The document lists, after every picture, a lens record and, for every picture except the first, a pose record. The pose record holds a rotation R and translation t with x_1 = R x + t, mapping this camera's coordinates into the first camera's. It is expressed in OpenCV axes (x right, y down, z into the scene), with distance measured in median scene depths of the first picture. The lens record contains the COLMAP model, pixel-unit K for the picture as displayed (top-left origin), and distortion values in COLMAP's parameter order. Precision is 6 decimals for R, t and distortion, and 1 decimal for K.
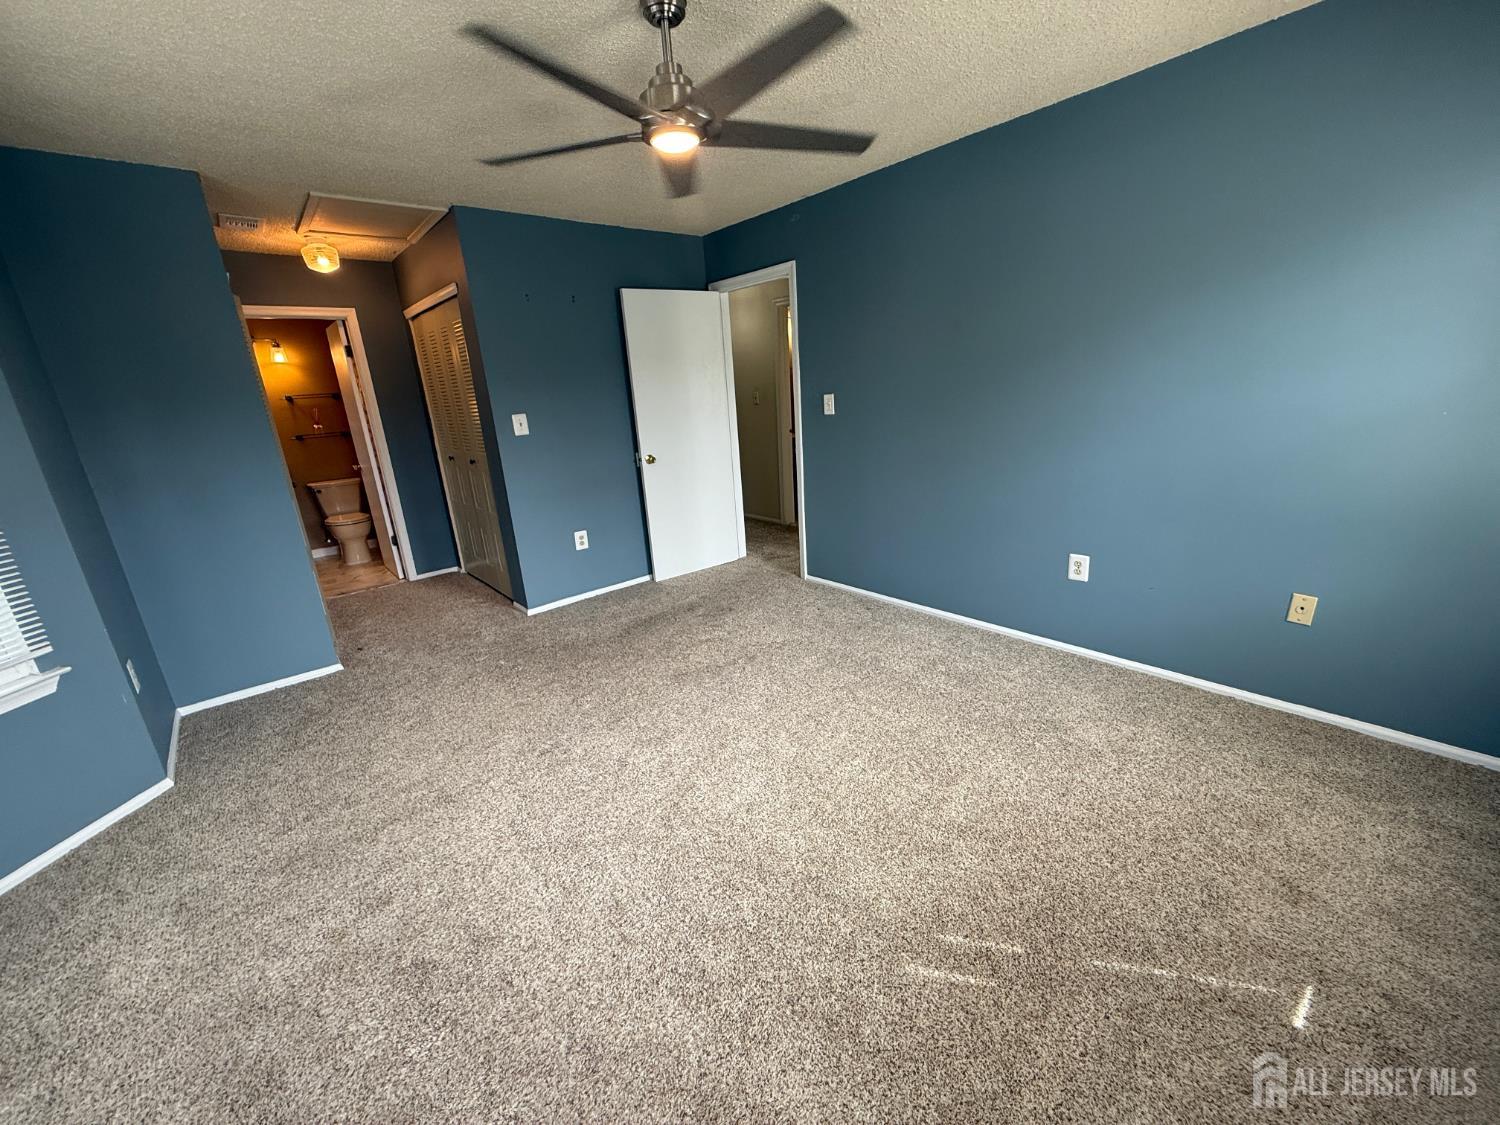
lens RADIAL K [[597.8, 0, 745.3], [0, 597.8, 562.5], [0, 0, 1]] dist [-0.000165, 0.000753]
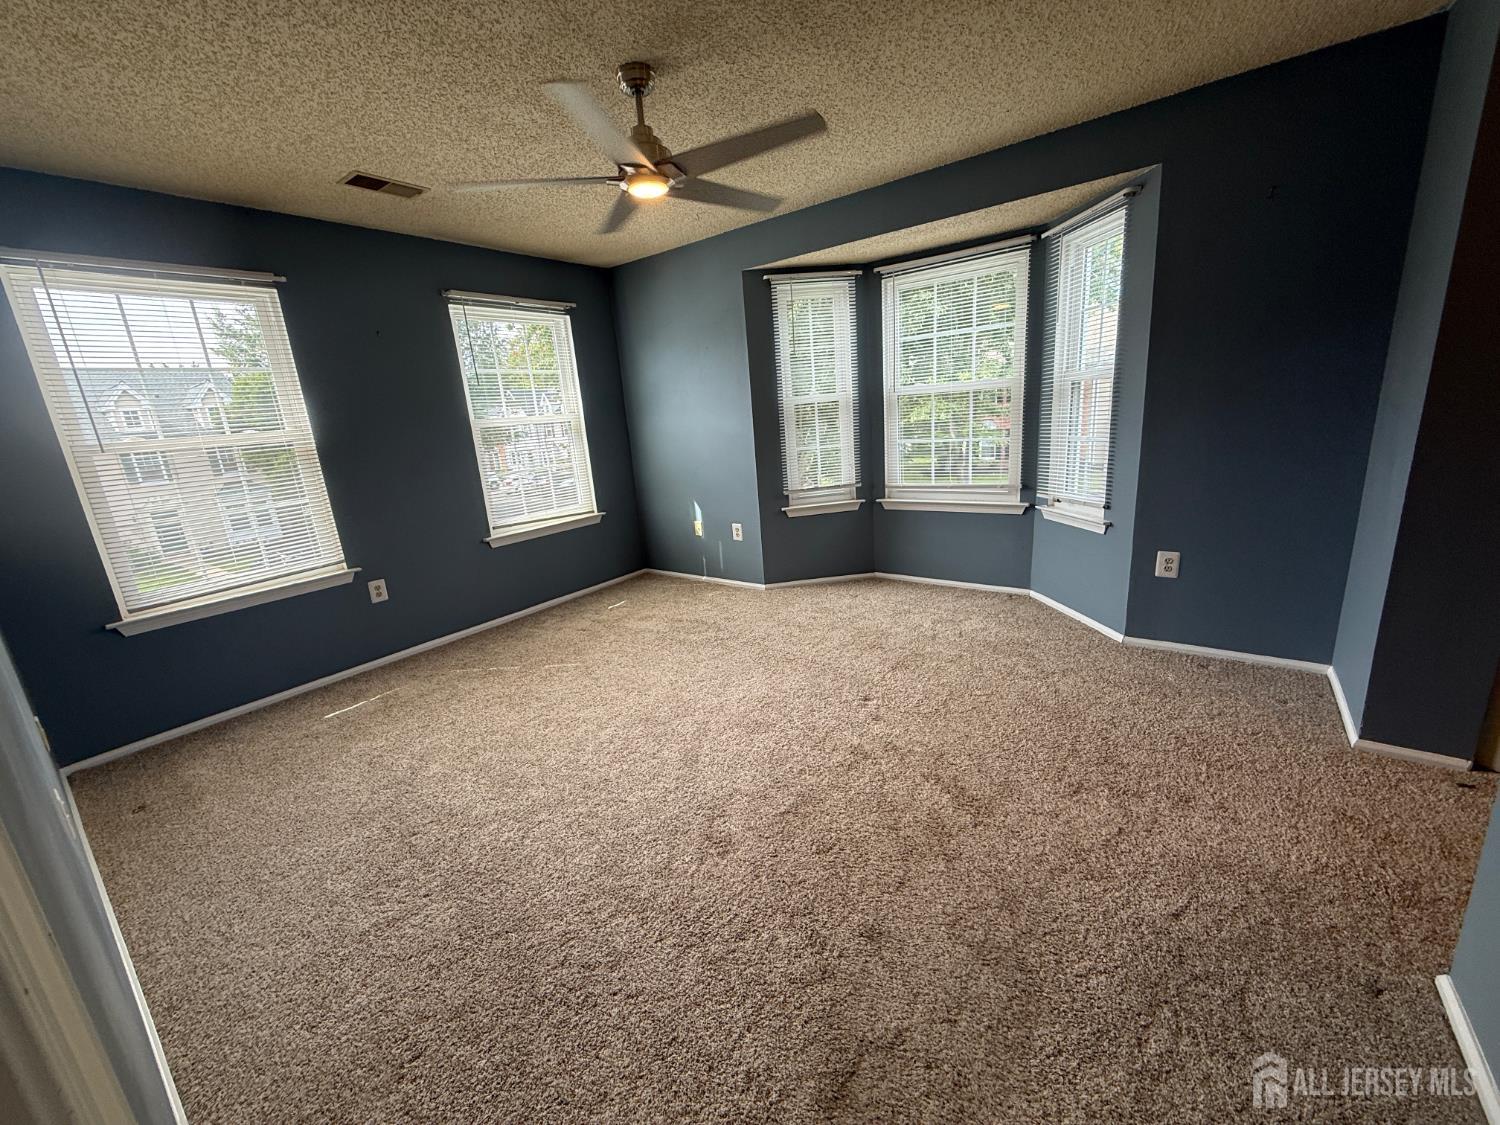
lens RADIAL K [[597.8, 0, 745.3], [0, 597.8, 562.5], [0, 0, 1]] dist [-0.000165, 0.000753]
pose [[-0.968501, 0.182711, -0.169182, 0.015710], [0.069560, 0.850884, 0.520728, -0.326475], [0.239097, 0.492557, -0.836792, 1.158508]]
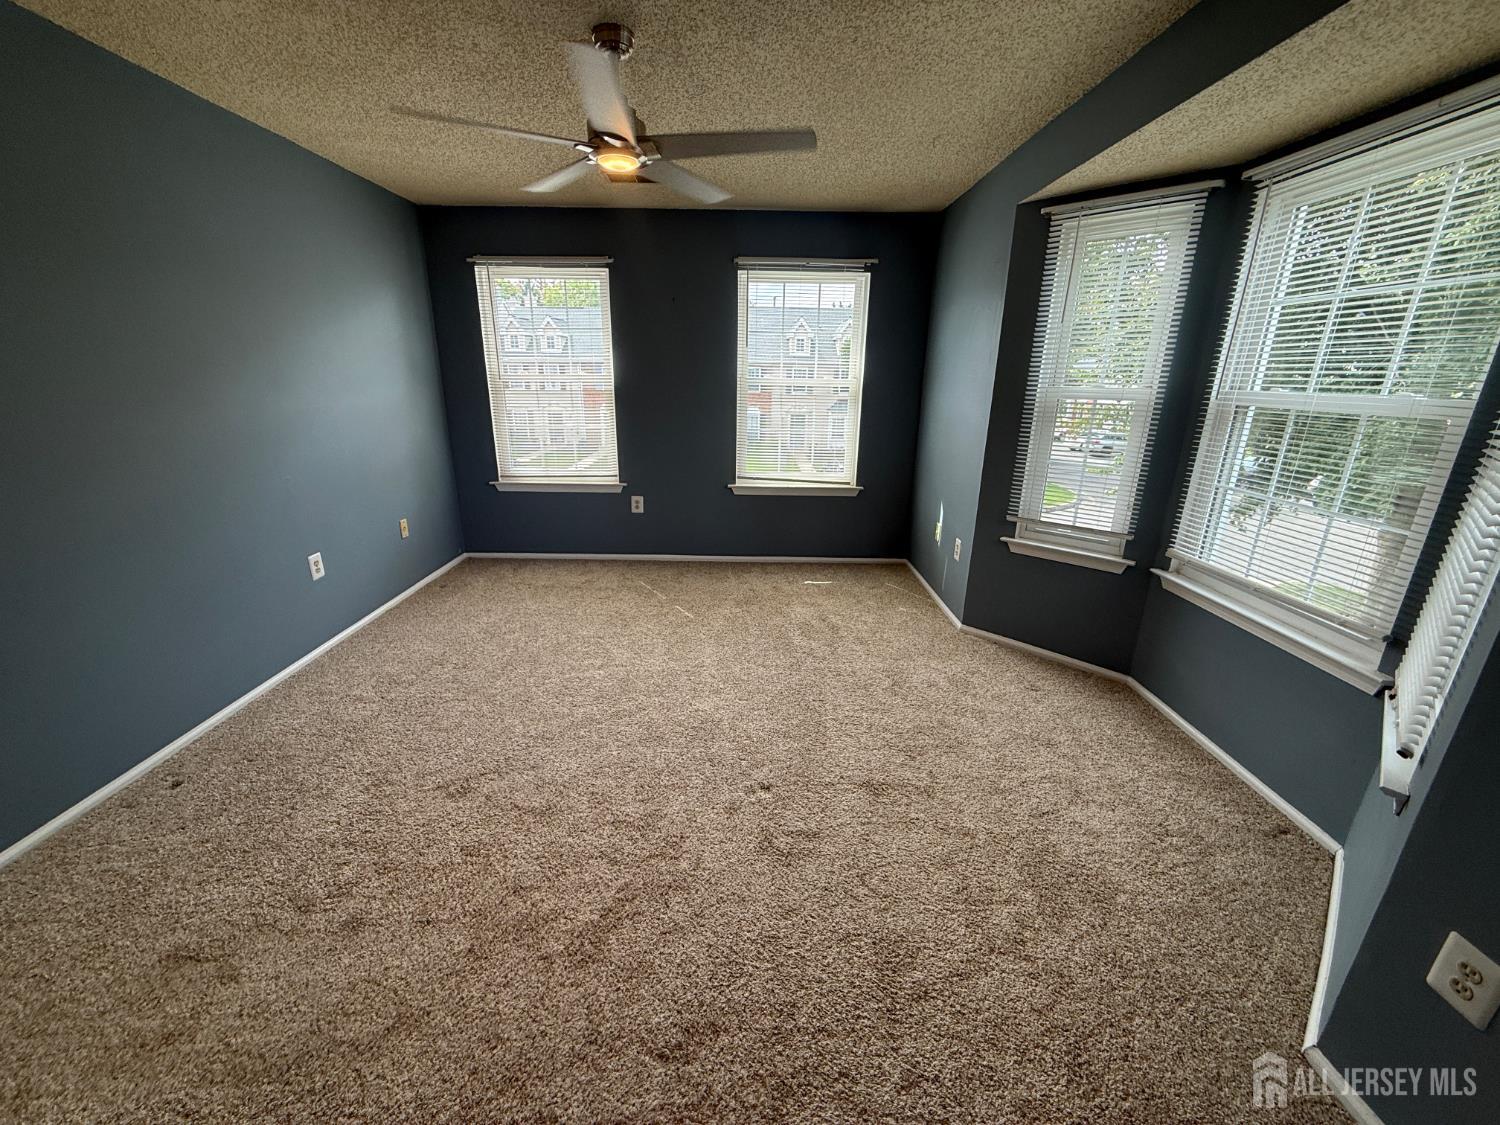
lens RADIAL K [[597.8, 0, 745.3], [0, 597.8, 562.5], [0, 0, 1]] dist [-0.000165, 0.000753]
pose [[-0.756525, -0.151267, 0.636230, -0.543986], [0.218604, 0.858422, 0.464030, -0.253426], [-0.616346, 0.490132, -0.616350, 0.925293]]
